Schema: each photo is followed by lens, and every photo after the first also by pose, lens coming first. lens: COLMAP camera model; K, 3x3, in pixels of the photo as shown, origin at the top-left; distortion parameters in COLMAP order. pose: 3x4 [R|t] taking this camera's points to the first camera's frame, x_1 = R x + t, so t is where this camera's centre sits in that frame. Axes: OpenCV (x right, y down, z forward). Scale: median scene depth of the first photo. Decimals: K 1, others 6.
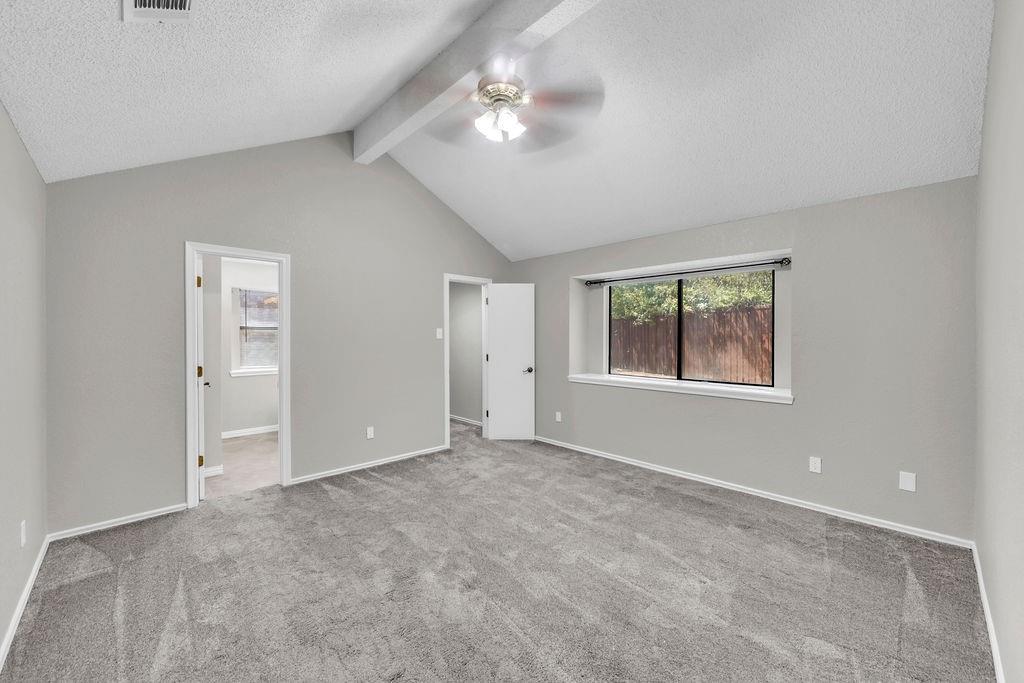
lens RADIAL K [[403.2, 0, 502.2], [0, 403.2, 343.5], [0, 0, 1]] dist [0.001058, 0.000534]
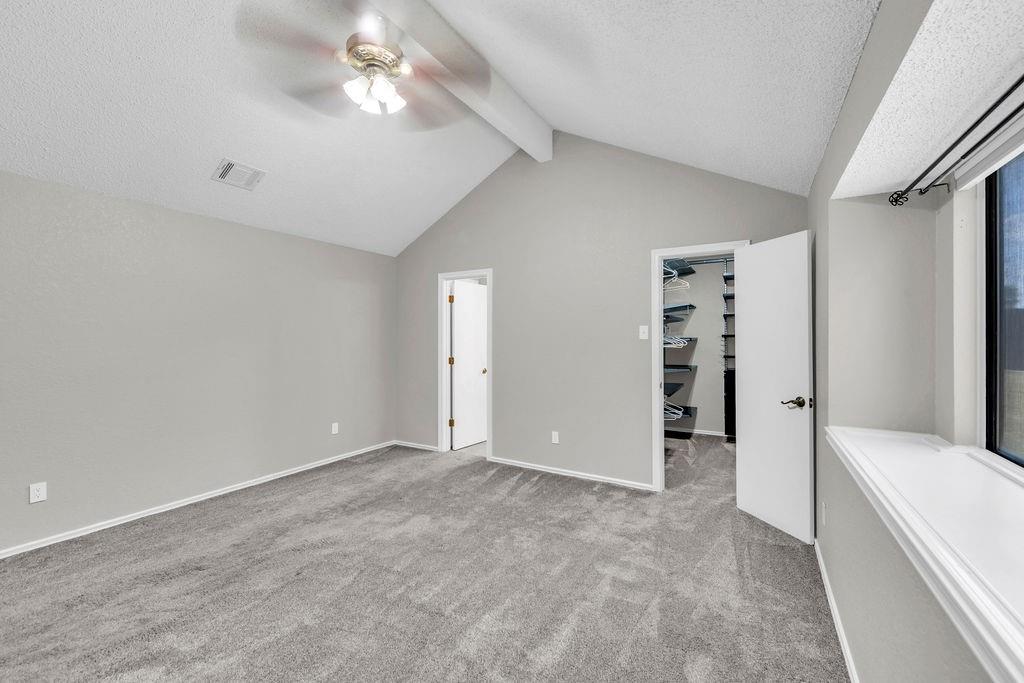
lens RADIAL K [[403.2, 0, 516.2], [0, 403.2, 333.2], [0, 0, 1]] dist [0.001058, 0.000534]
pose [[0.282195, -0.009135, -0.959314, 0.586570], [-0.010601, 0.999864, -0.012639, -0.014040], [0.959299, 0.013737, 0.282059, 0.658590]]
